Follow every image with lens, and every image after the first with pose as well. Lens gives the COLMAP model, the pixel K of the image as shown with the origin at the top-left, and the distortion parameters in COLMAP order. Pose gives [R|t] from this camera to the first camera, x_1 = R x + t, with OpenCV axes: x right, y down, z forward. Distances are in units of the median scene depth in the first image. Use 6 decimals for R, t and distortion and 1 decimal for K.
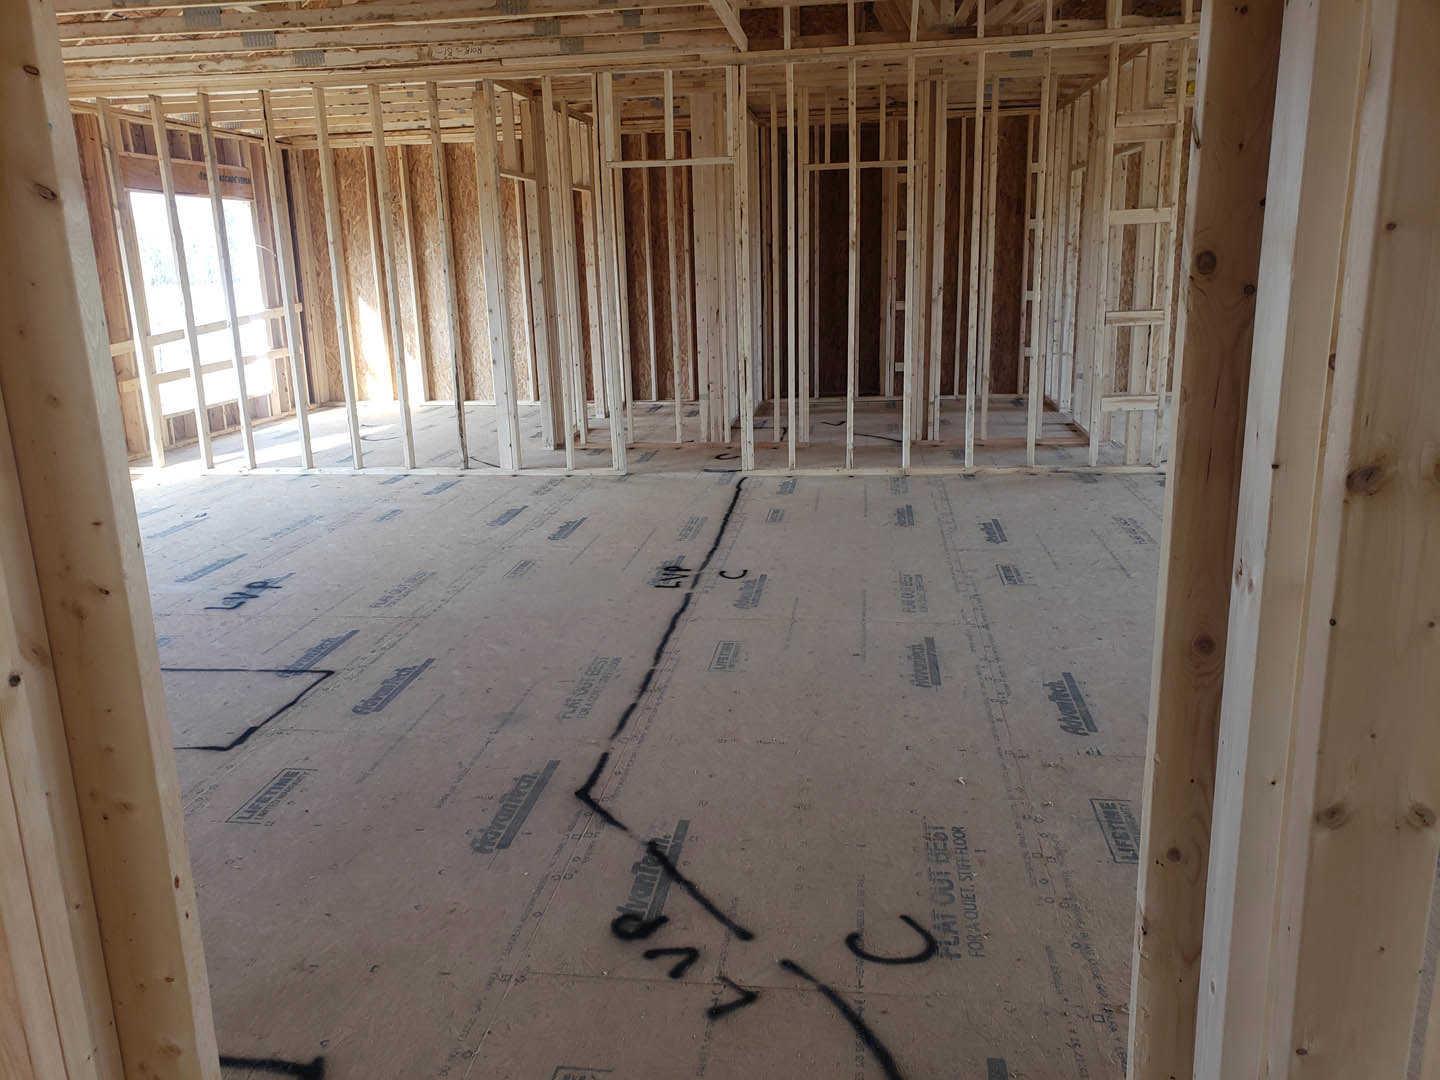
lens RADIAL K [[1105.5, 0, 720.0], [0, 1105.5, 540.0], [0, 0, 1]] dist [0.087489, -0.075364]
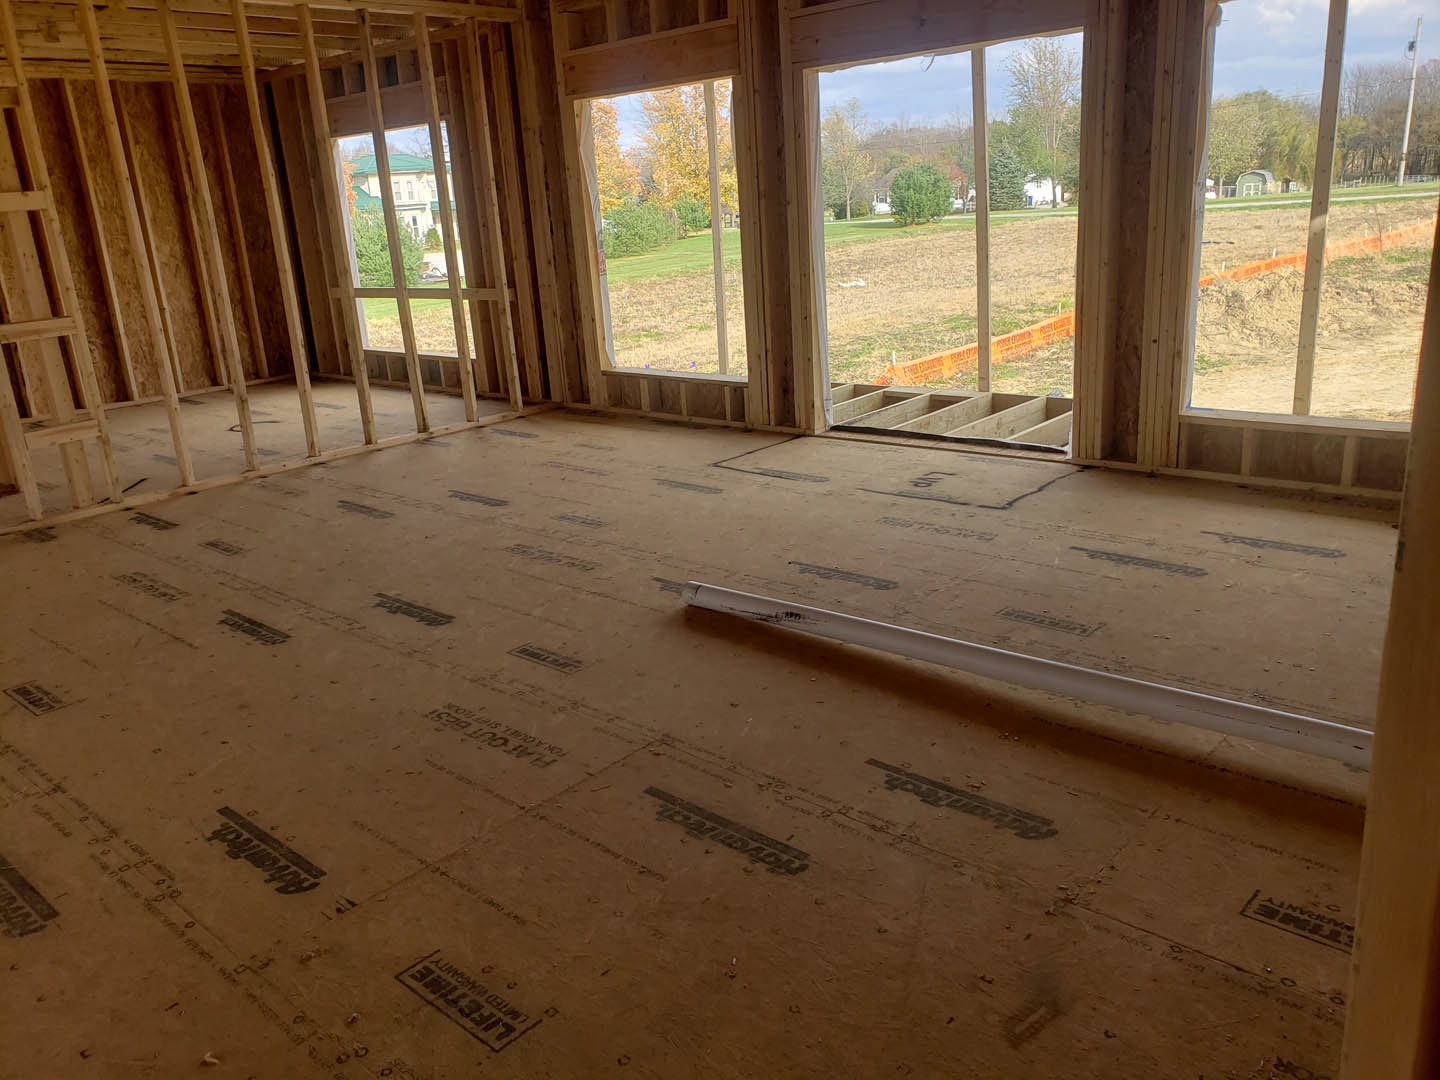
lens RADIAL K [[1105.5, 0, 720.0], [0, 1105.5, 540.0], [0, 0, 1]] dist [0.087489, -0.075364]
pose [[0.568718, -0.241967, 0.786137, -0.046222], [0.241382, 0.962768, 0.121709, -0.066078], [-0.786317, 0.120542, 0.605950, 0.280884]]
